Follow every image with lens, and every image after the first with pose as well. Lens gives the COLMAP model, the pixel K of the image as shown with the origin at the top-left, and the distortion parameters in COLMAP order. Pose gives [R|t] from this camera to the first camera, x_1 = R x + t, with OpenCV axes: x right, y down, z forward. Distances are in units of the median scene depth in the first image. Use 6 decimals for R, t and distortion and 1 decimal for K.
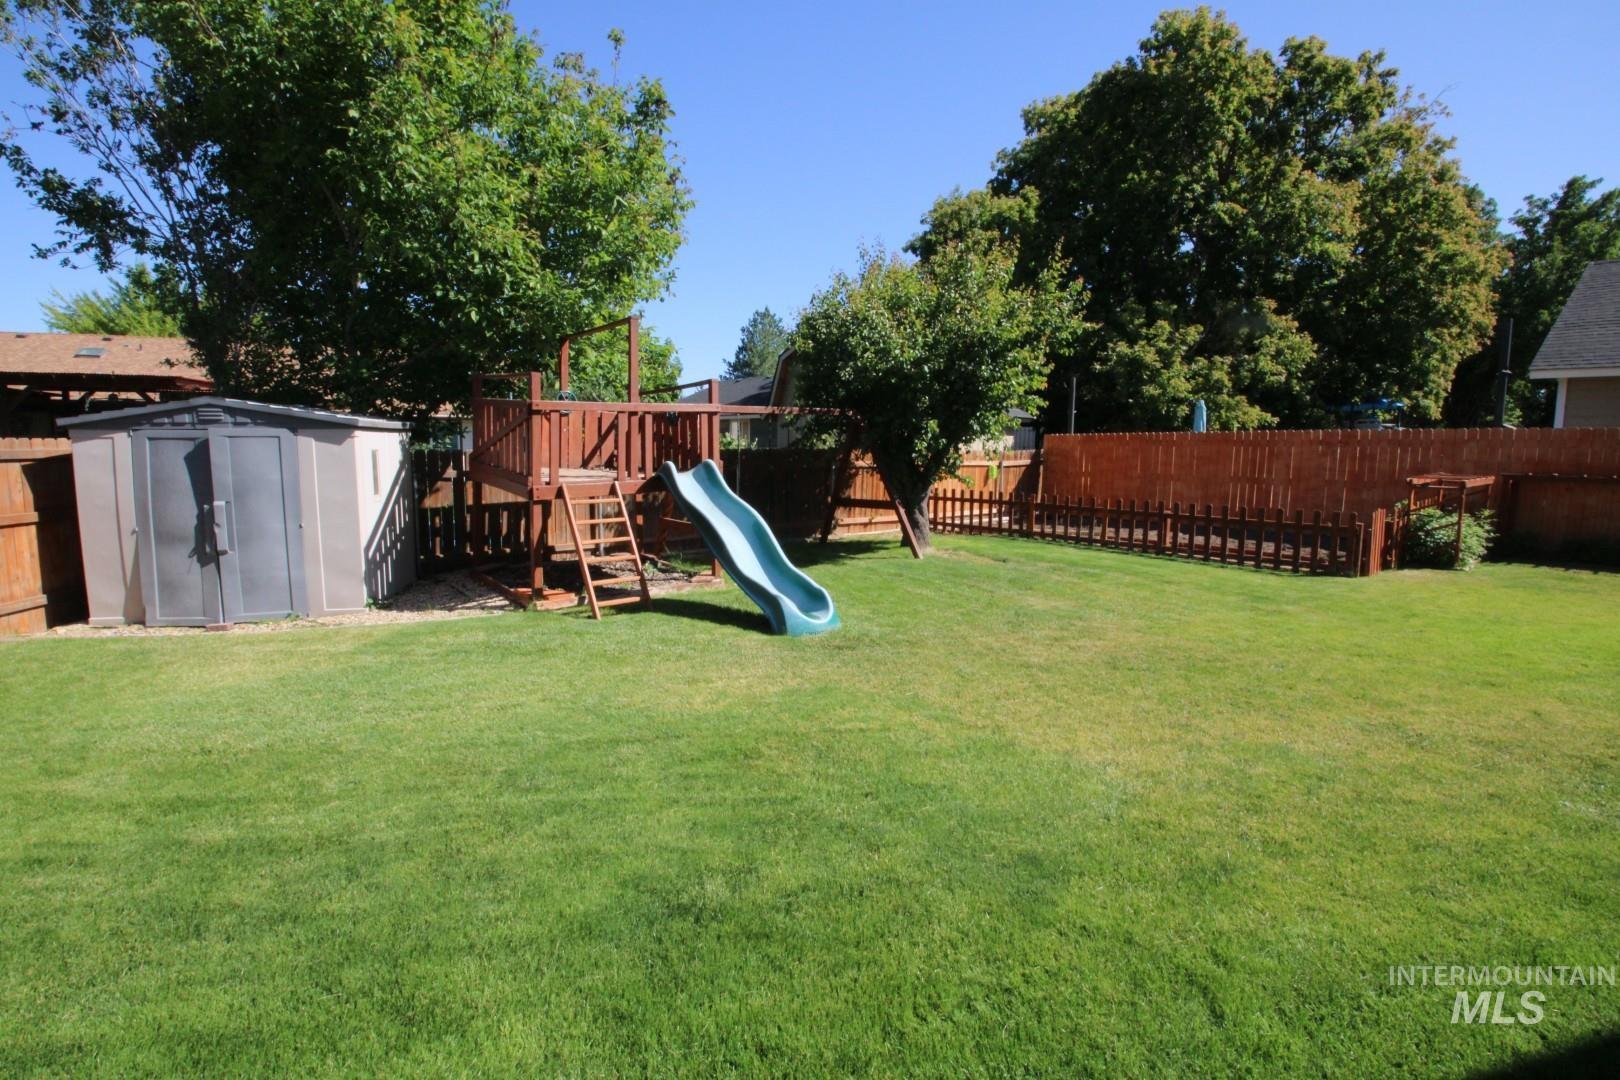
lens RADIAL K [[751.1, 0, 810.0], [0, 751.1, 527.1], [0, 0, 1]] dist [-0.031600, -0.000808]
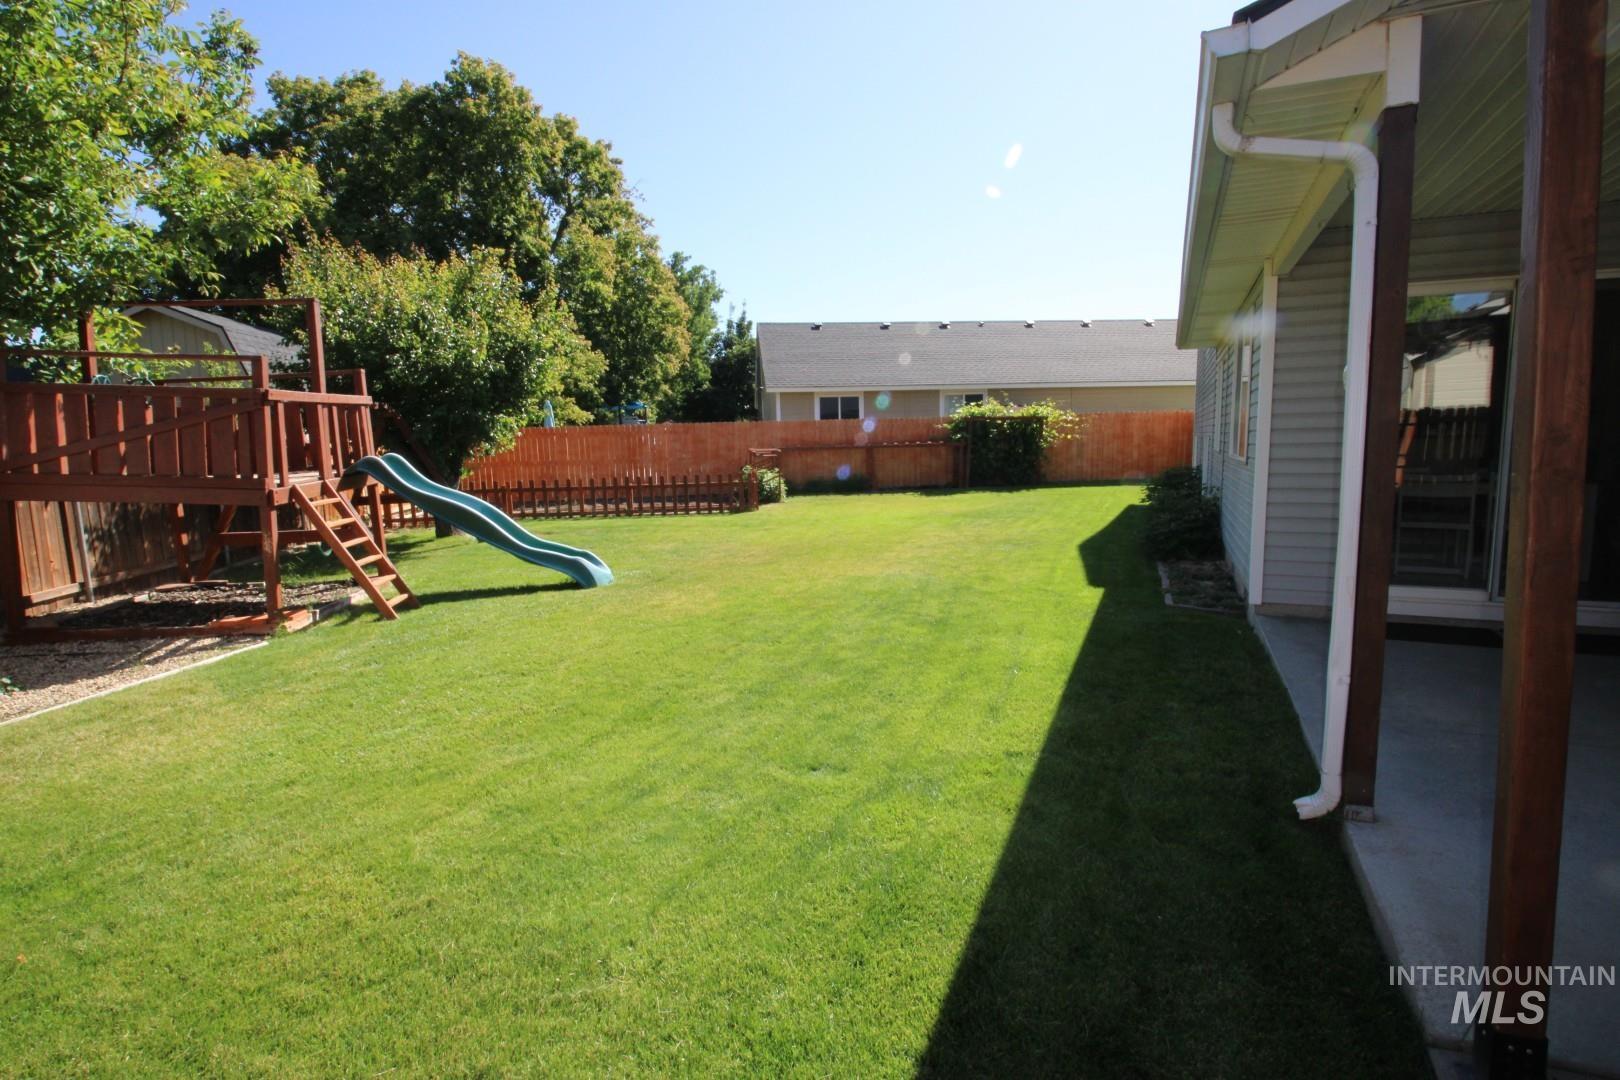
lens RADIAL K [[751.1, 0, 811.7], [0, 751.1, 538.9], [0, 0, 1]] dist [-0.031600, -0.000808]
pose [[0.506909, -0.132715, 0.851722, -0.304357], [0.119802, 0.989334, 0.082856, 0.002195], [-0.853634, 0.060037, 0.517402, 0.012838]]
